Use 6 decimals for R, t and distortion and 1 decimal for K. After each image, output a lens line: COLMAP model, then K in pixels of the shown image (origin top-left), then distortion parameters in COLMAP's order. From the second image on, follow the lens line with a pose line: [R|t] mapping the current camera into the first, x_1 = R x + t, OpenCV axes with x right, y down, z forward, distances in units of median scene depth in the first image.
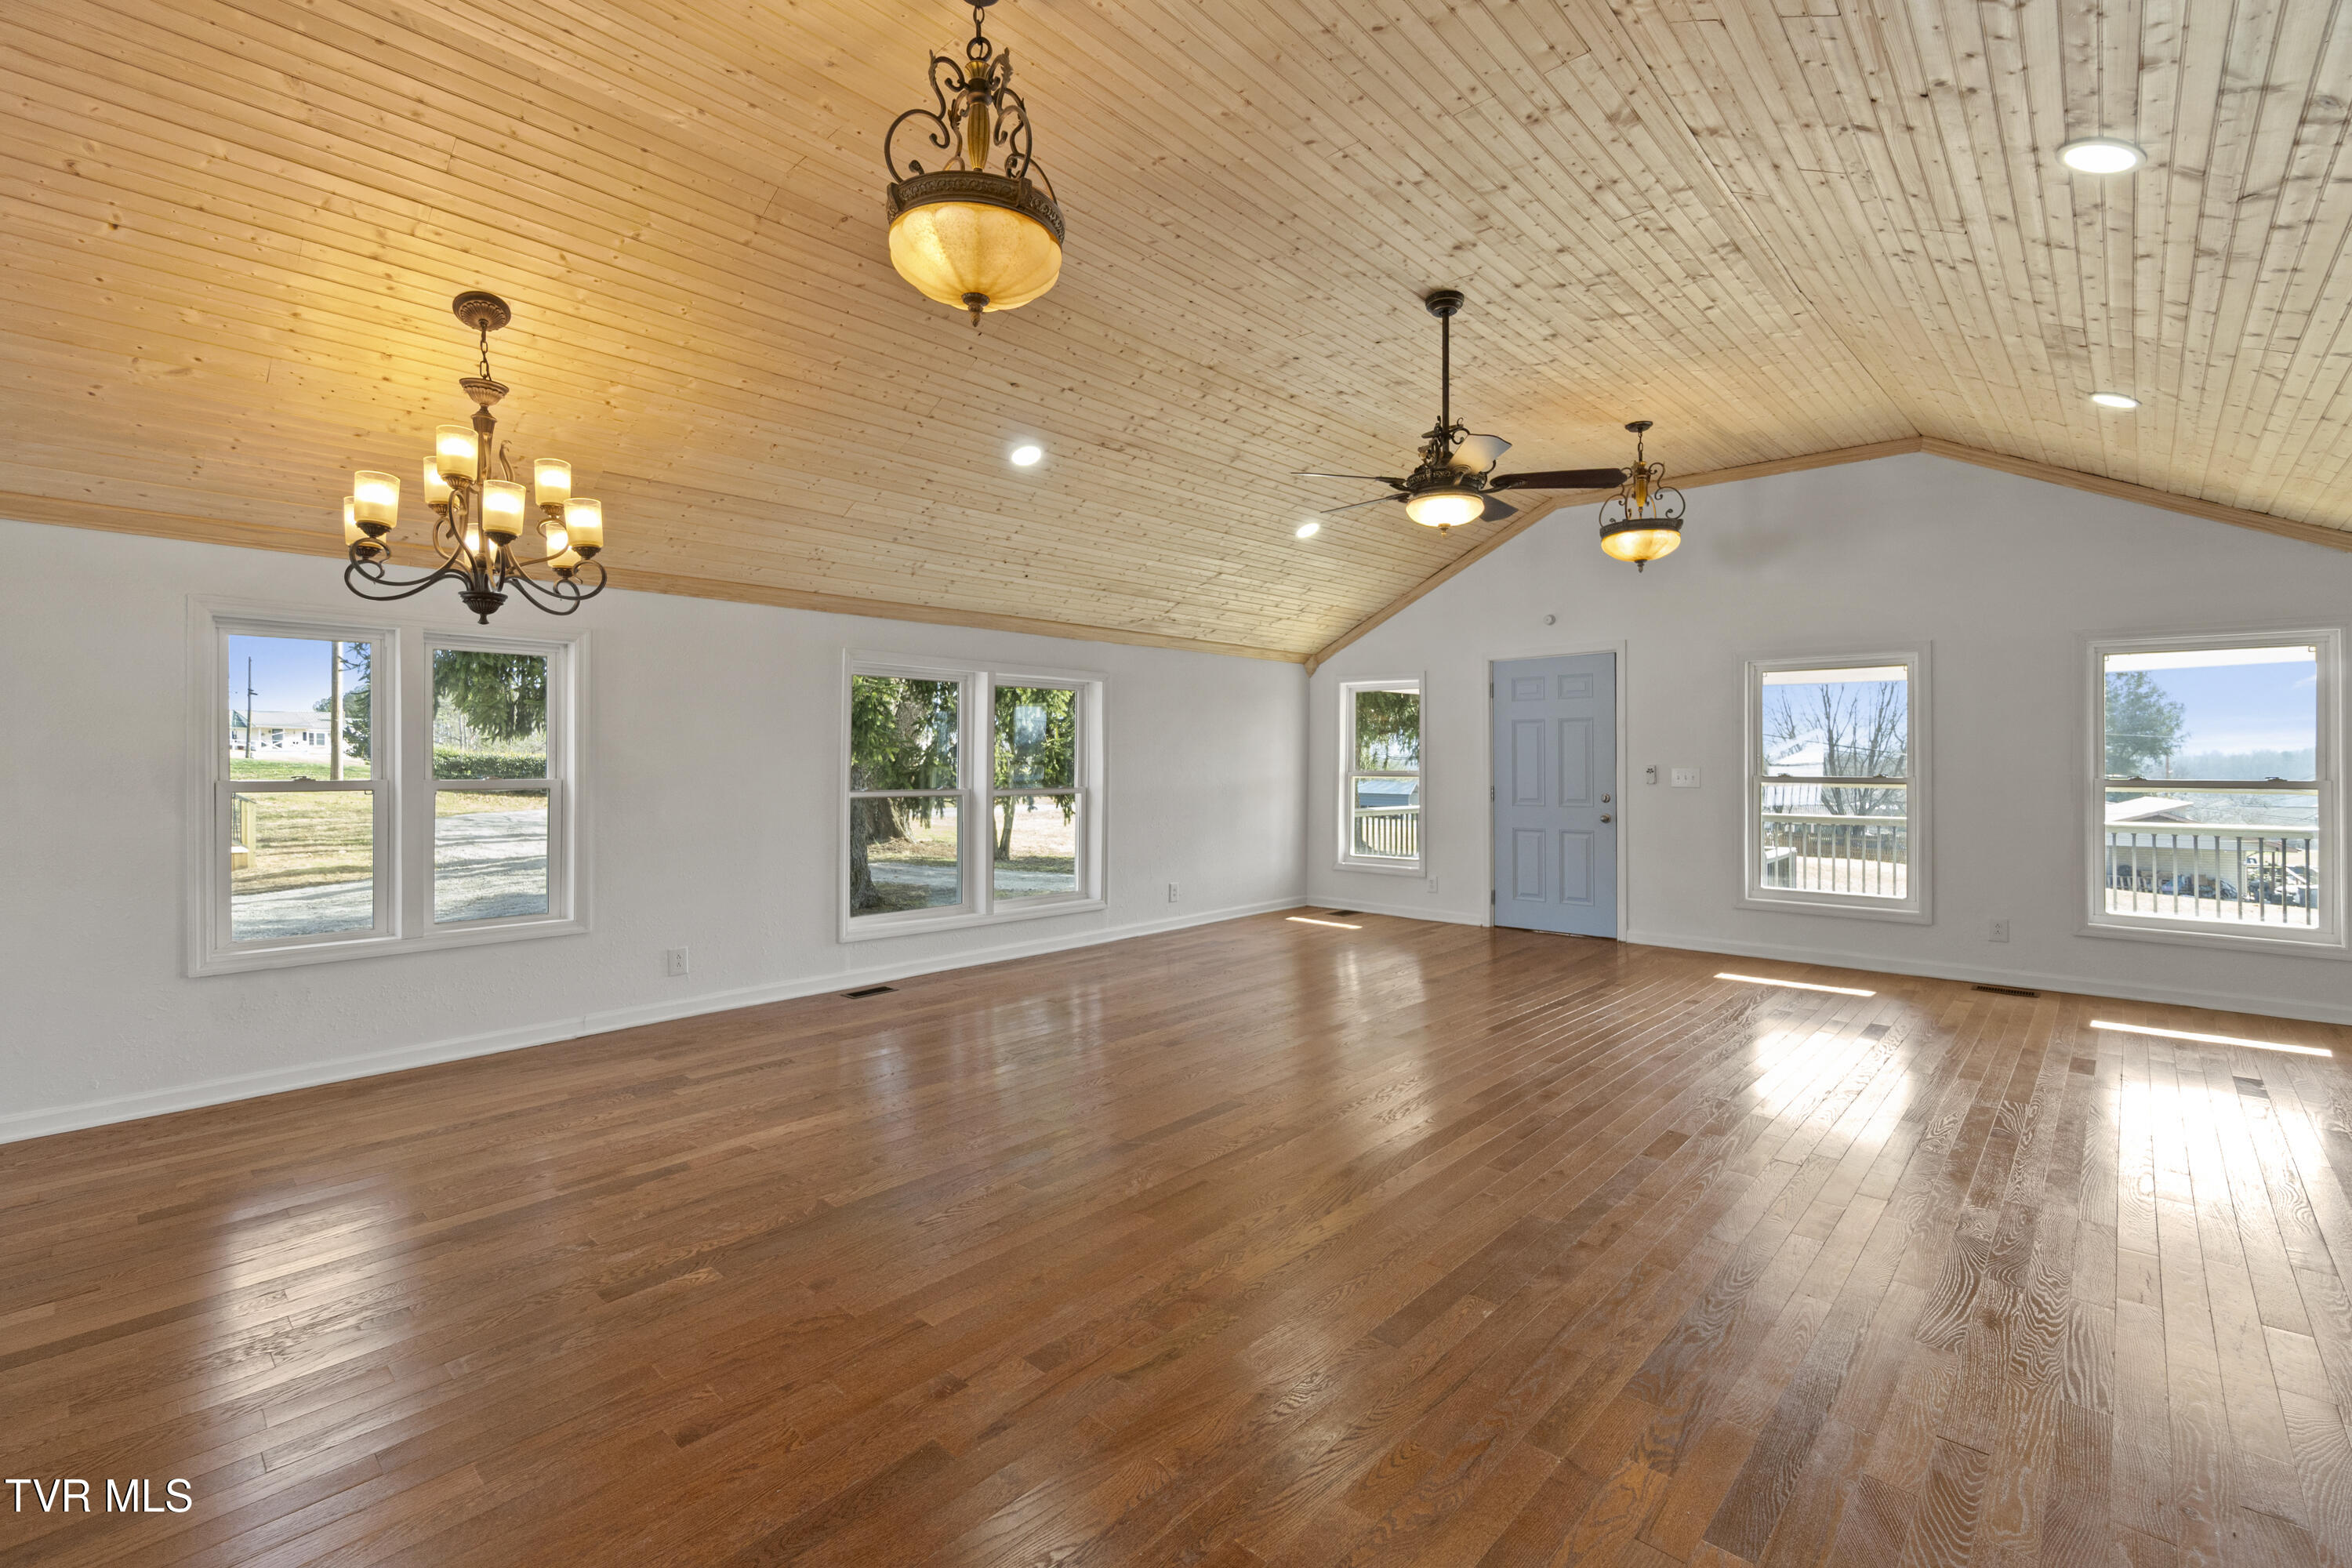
lens RADIAL K [[1025.2, 0, 1180.3], [0, 1025.2, 746.7], [0, 0, 1]] dist [-0.005815, 0.001361]
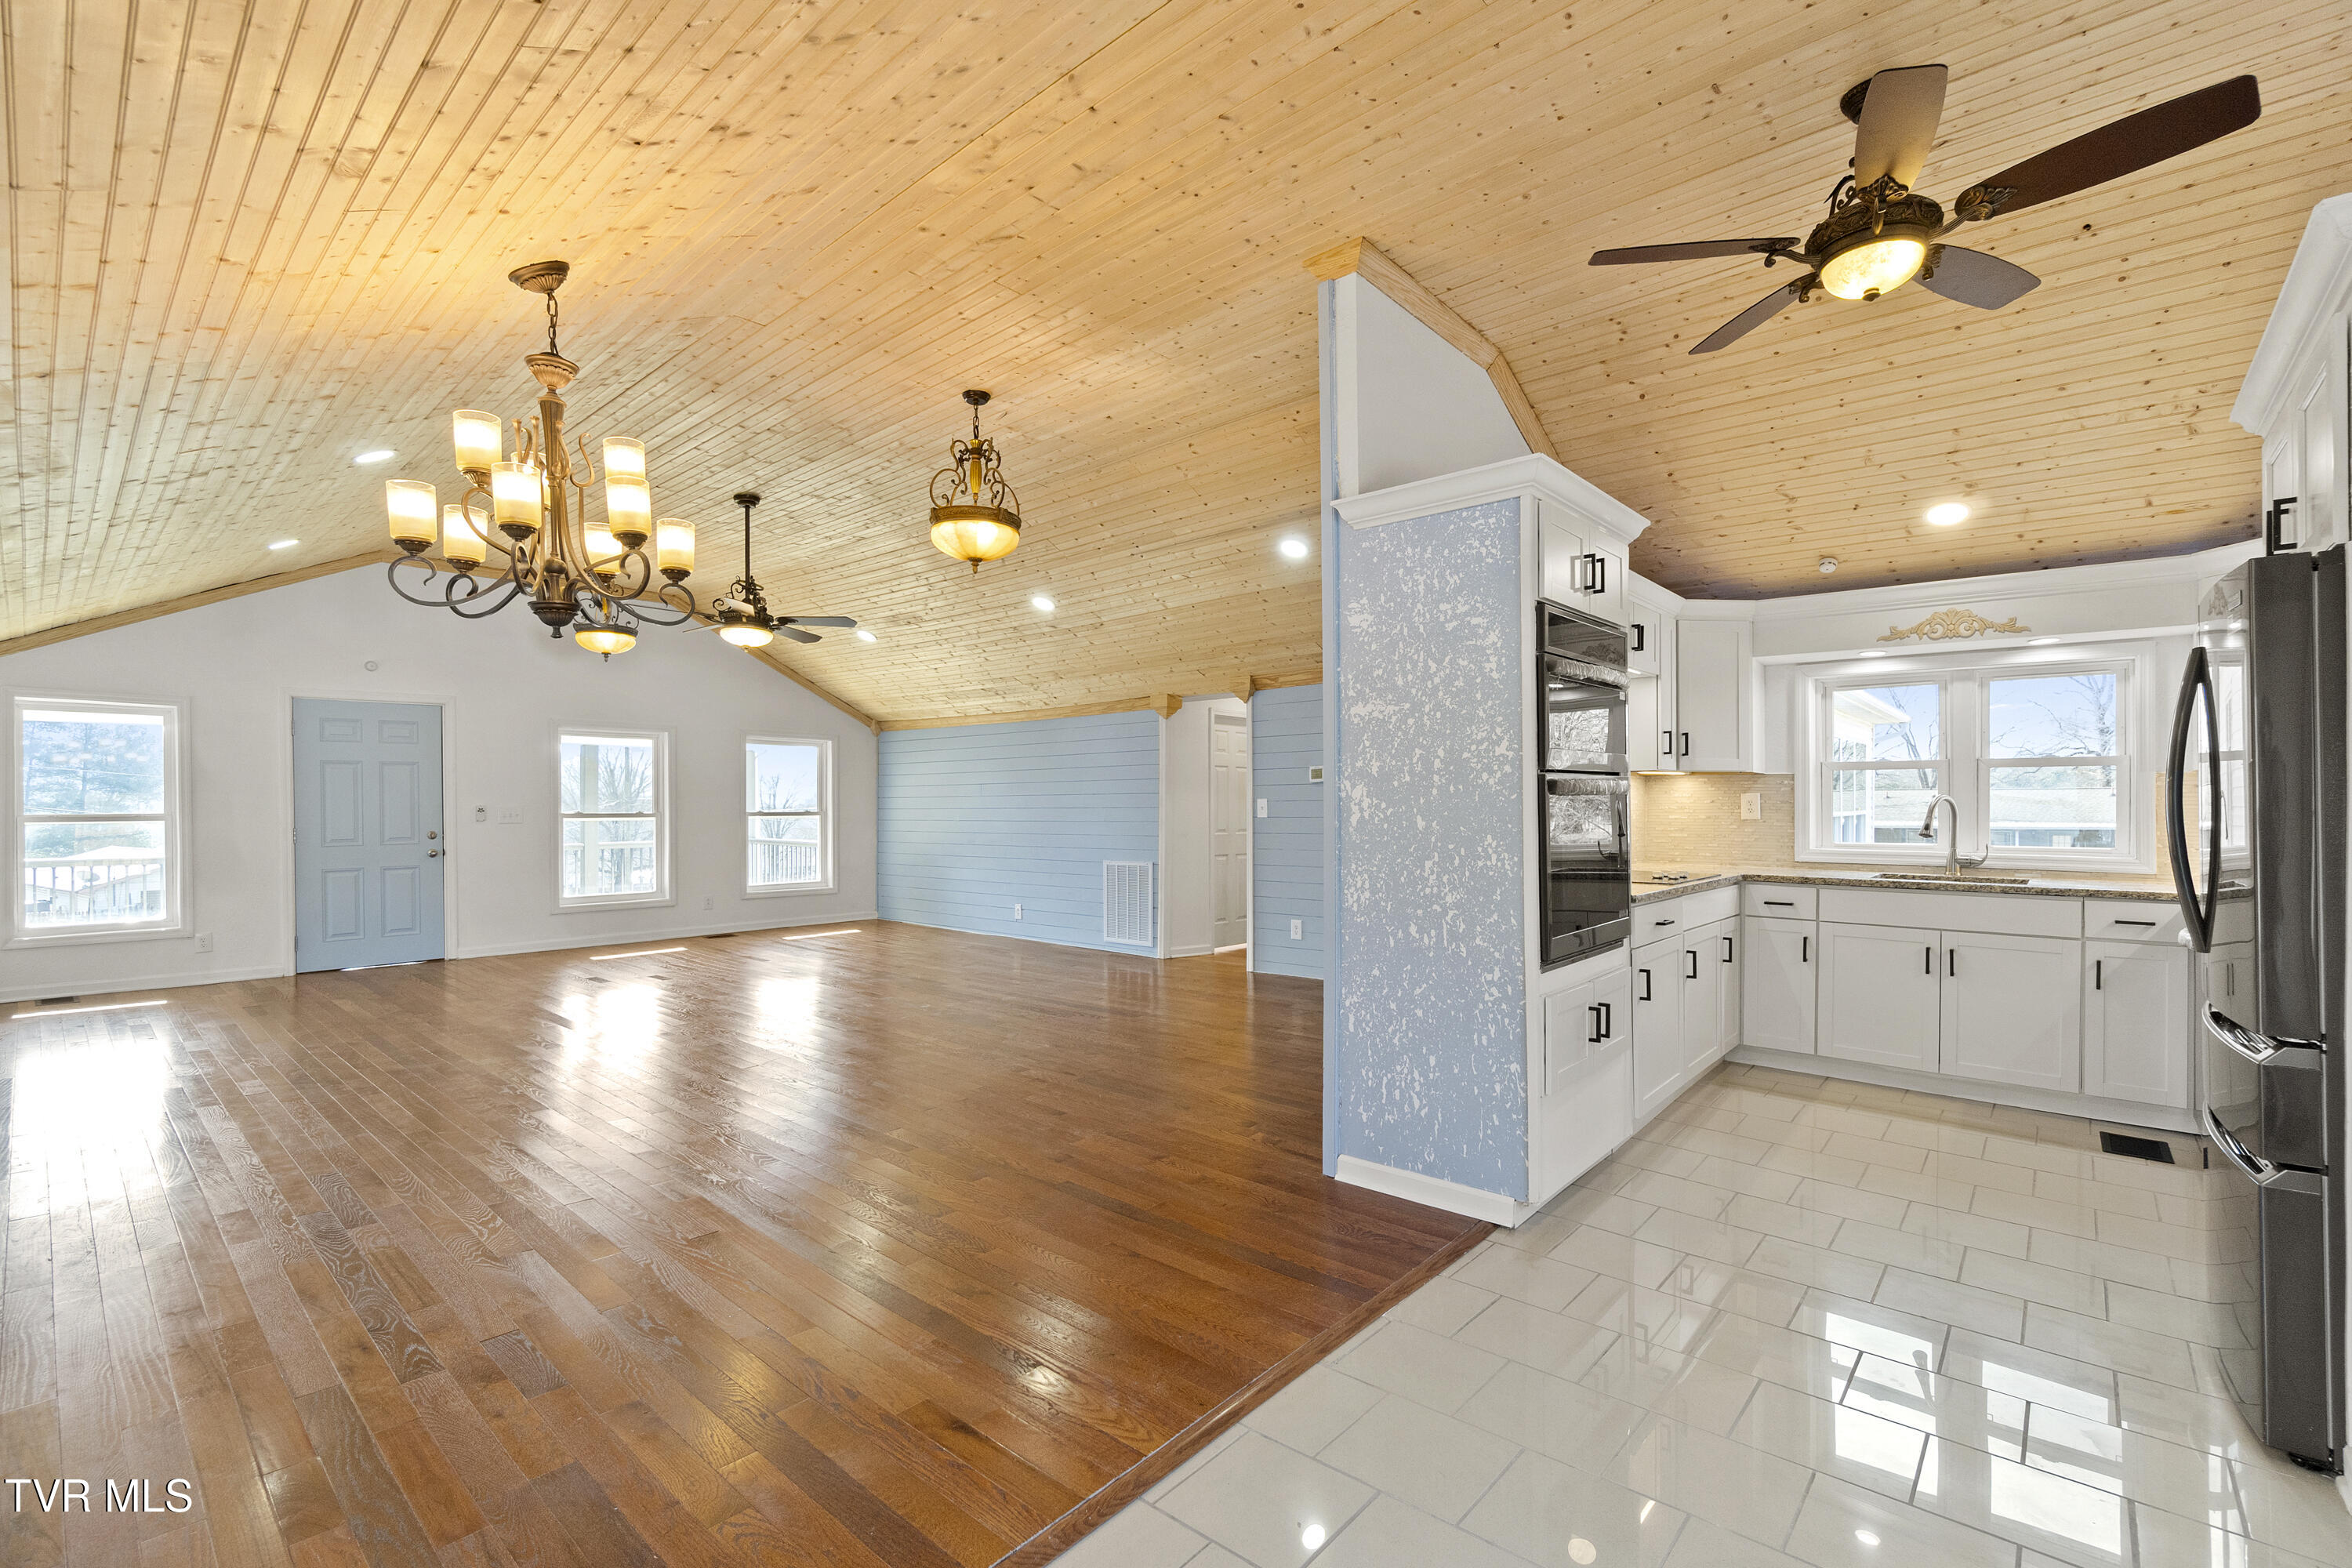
lens RADIAL K [[1025.2, 0, 1169.2], [0, 1025.2, 806.9], [0, 0, 1]] dist [-0.005815, 0.001361]
pose [[-0.019816, -0.002112, 0.999801, -0.720600], [-0.011947, 0.999927, 0.001875, 0.007805], [-0.999732, -0.011908, -0.019840, 0.218939]]
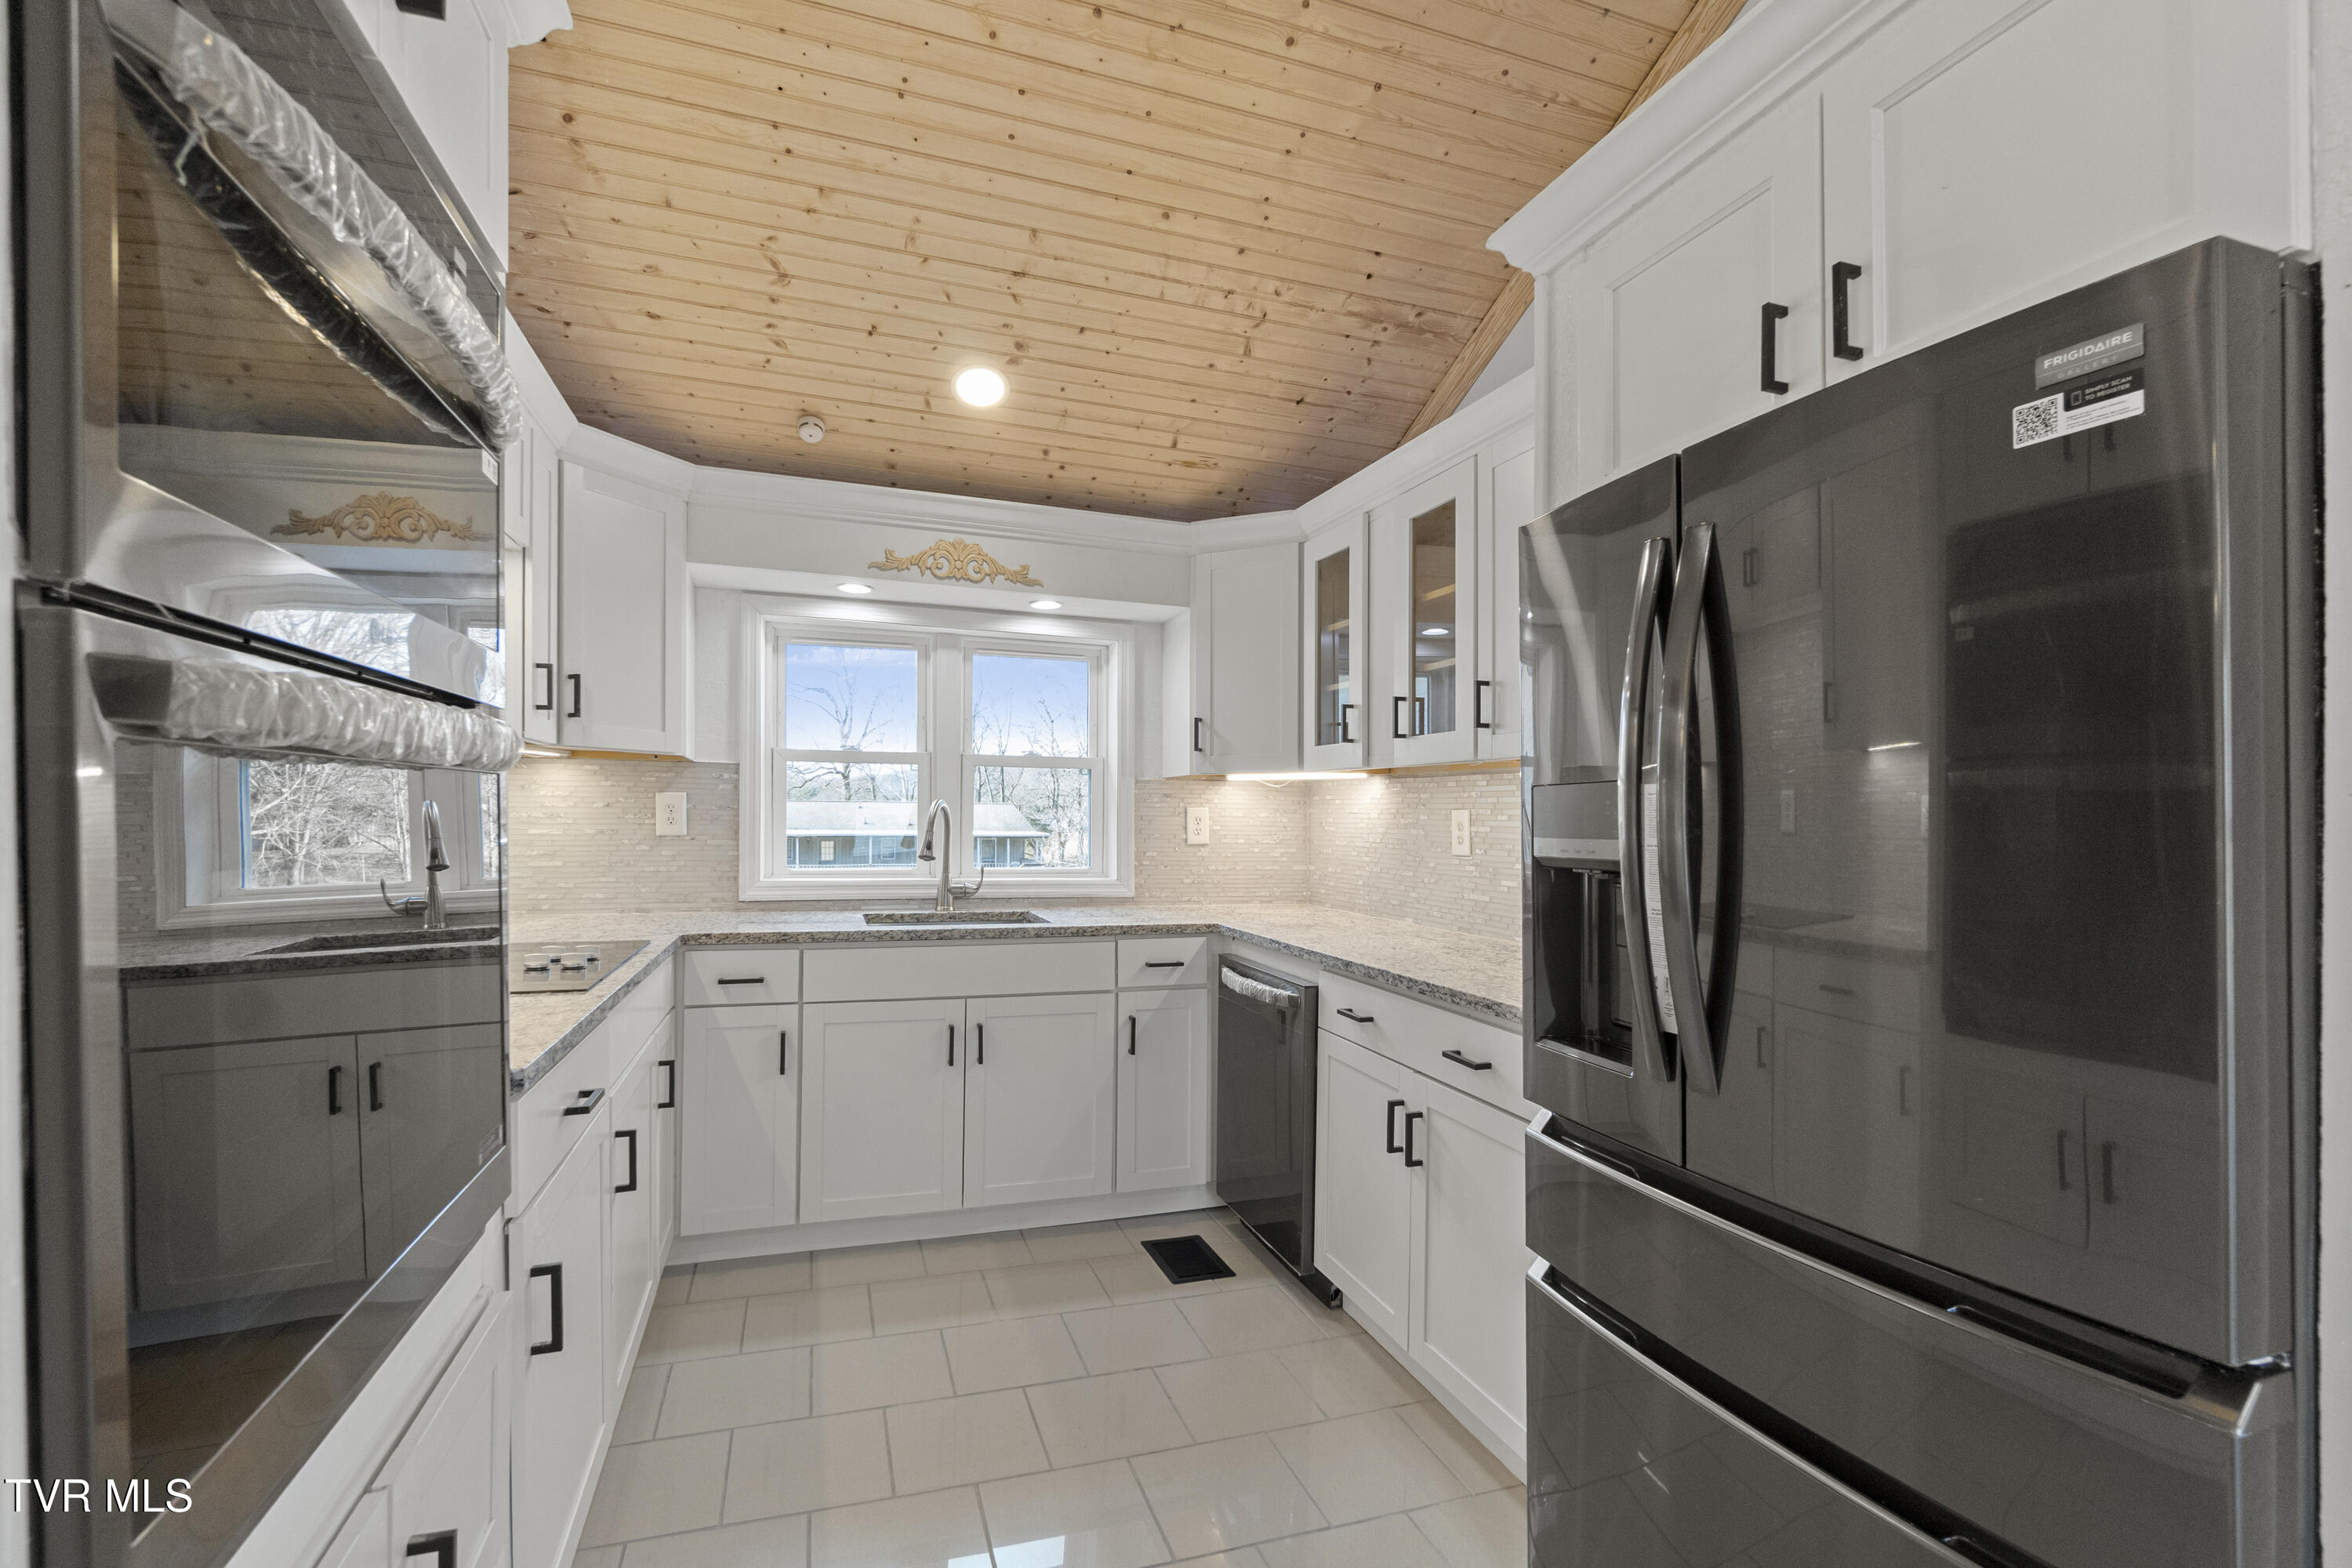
lens RADIAL K [[1025.2, 0, 1155.1], [0, 1025.2, 820.0], [0, 0, 1]] dist [-0.005815, 0.001361]
pose [[-0.877629, -0.009248, 0.479252, -0.354632], [-0.015014, 0.999854, -0.008199, 0.006909], [-0.479106, -0.014391, -0.877639, 0.061520]]
